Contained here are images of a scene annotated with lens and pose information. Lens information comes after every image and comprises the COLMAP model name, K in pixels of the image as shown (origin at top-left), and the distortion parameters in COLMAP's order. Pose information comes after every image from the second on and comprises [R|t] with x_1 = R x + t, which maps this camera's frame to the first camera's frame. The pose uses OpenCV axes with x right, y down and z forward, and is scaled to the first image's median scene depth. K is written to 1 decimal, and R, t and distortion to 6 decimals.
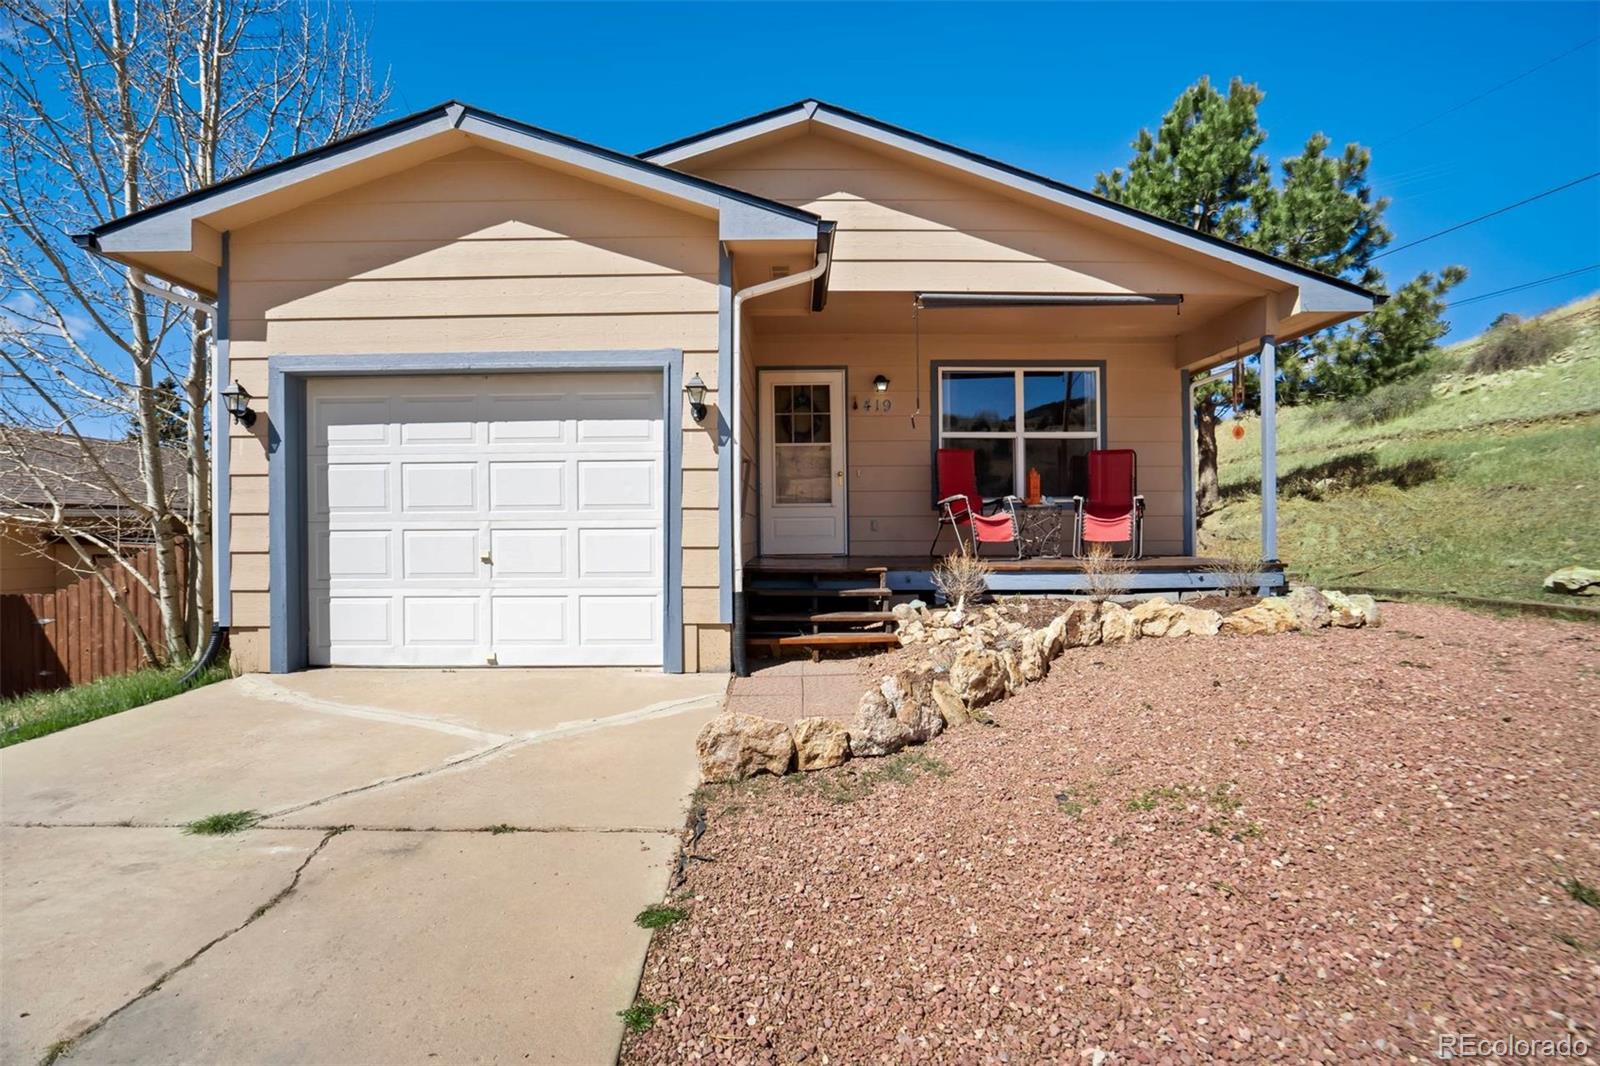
lens RADIAL K [[745.8, 0, 798.2], [0, 745.8, 531.4], [0, 0, 1]] dist [-0.036136, 0.017745]
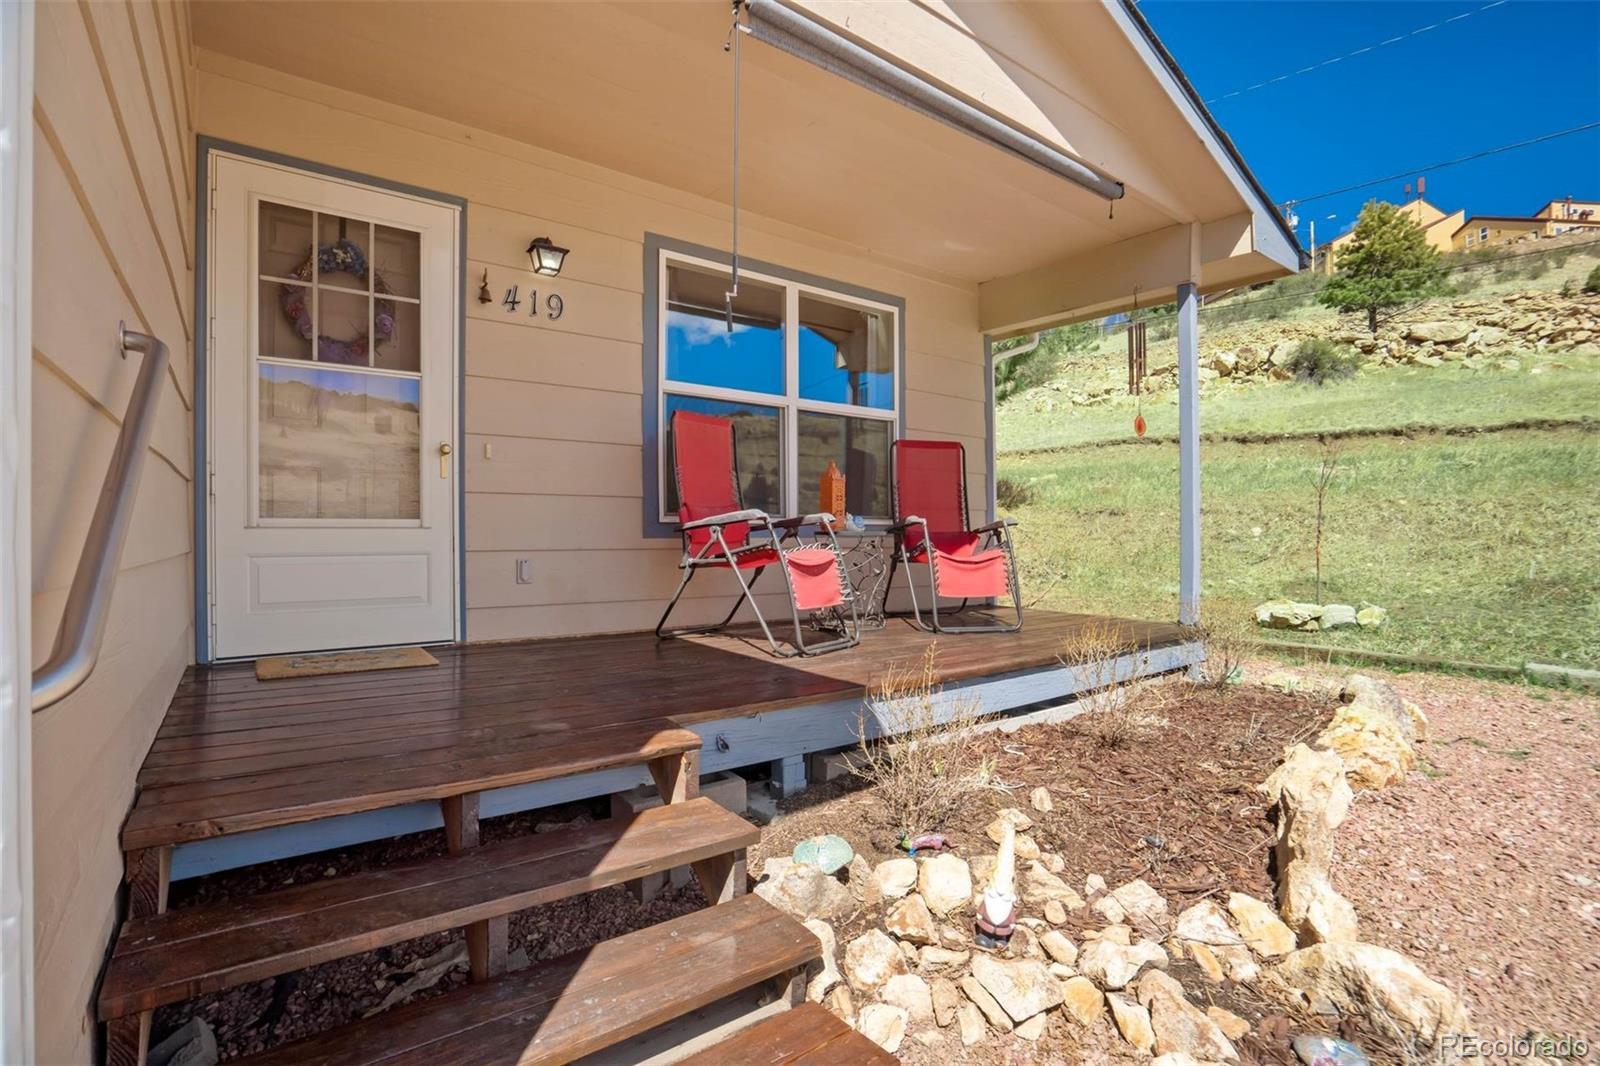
lens RADIAL K [[745.8, 0, 789.8], [0, 745.8, 526.1], [0, 0, 1]] dist [-0.036136, 0.017745]
pose [[0.805572, 0.011860, 0.592379, -0.041395], [-0.003369, 0.999875, -0.015436, -0.035371], [-0.592488, 0.010439, 0.805512, 0.687378]]
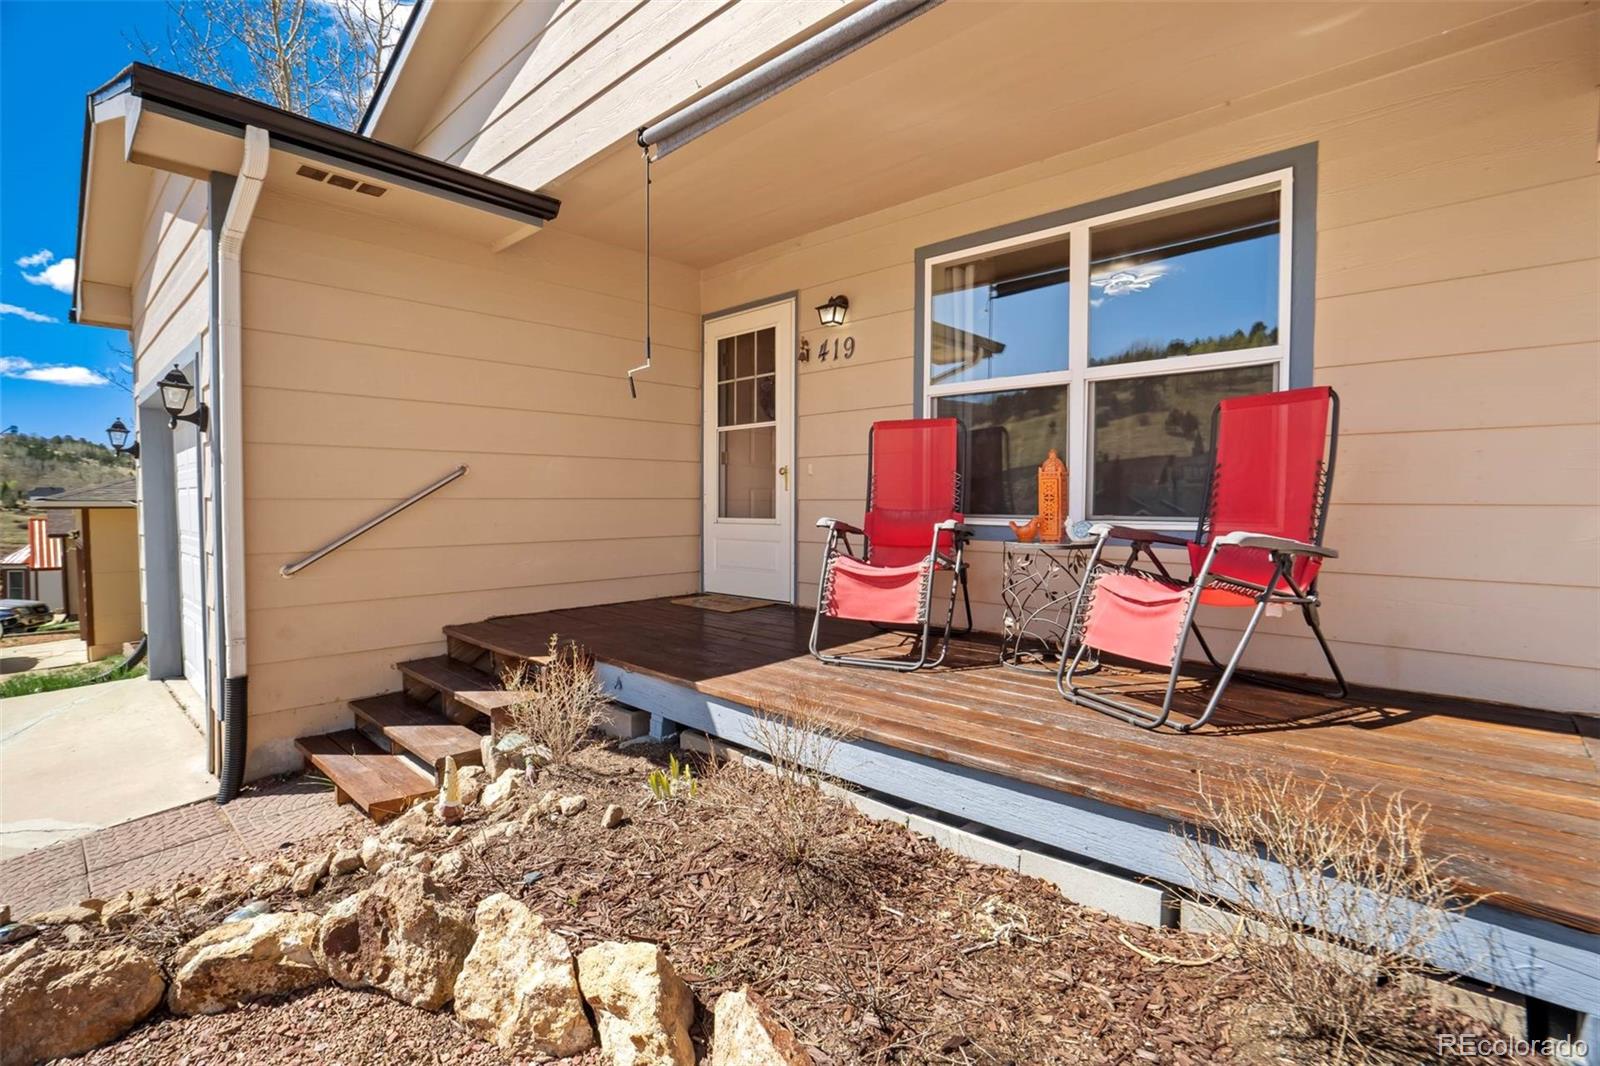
lens RADIAL K [[745.8, 0, 803.2], [0, 745.8, 525.3], [0, 0, 1]] dist [-0.036136, 0.017745]
pose [[0.731747, 0.032480, -0.680802, 0.599948], [-0.011821, 0.999318, 0.034970, -0.067647], [0.681474, -0.017541, 0.731632, 0.702276]]
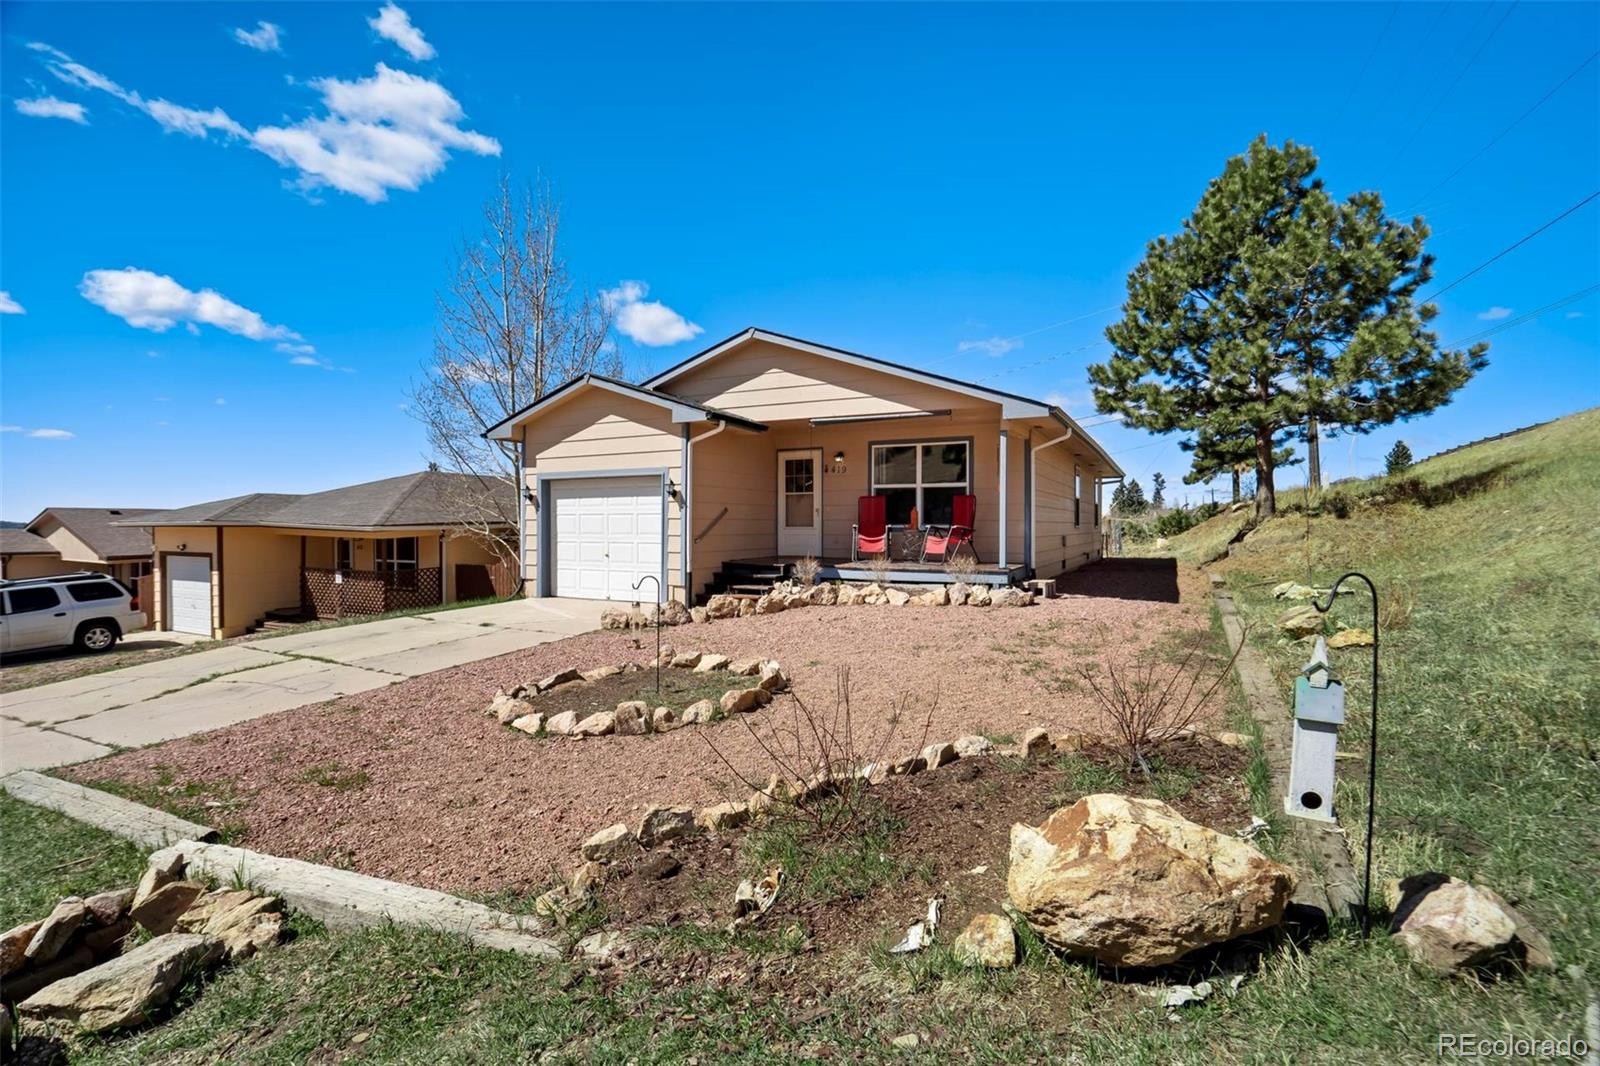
lens RADIAL K [[745.8, 0, 798.1], [0, 745.8, 531.8], [0, 0, 1]] dist [-0.036136, 0.017745]
pose [[0.889158, 0.011380, -0.457459, 1.003163], [-0.008279, 0.999927, 0.008783, -0.052172], [0.457525, -0.004022, 0.889187, -0.694593]]
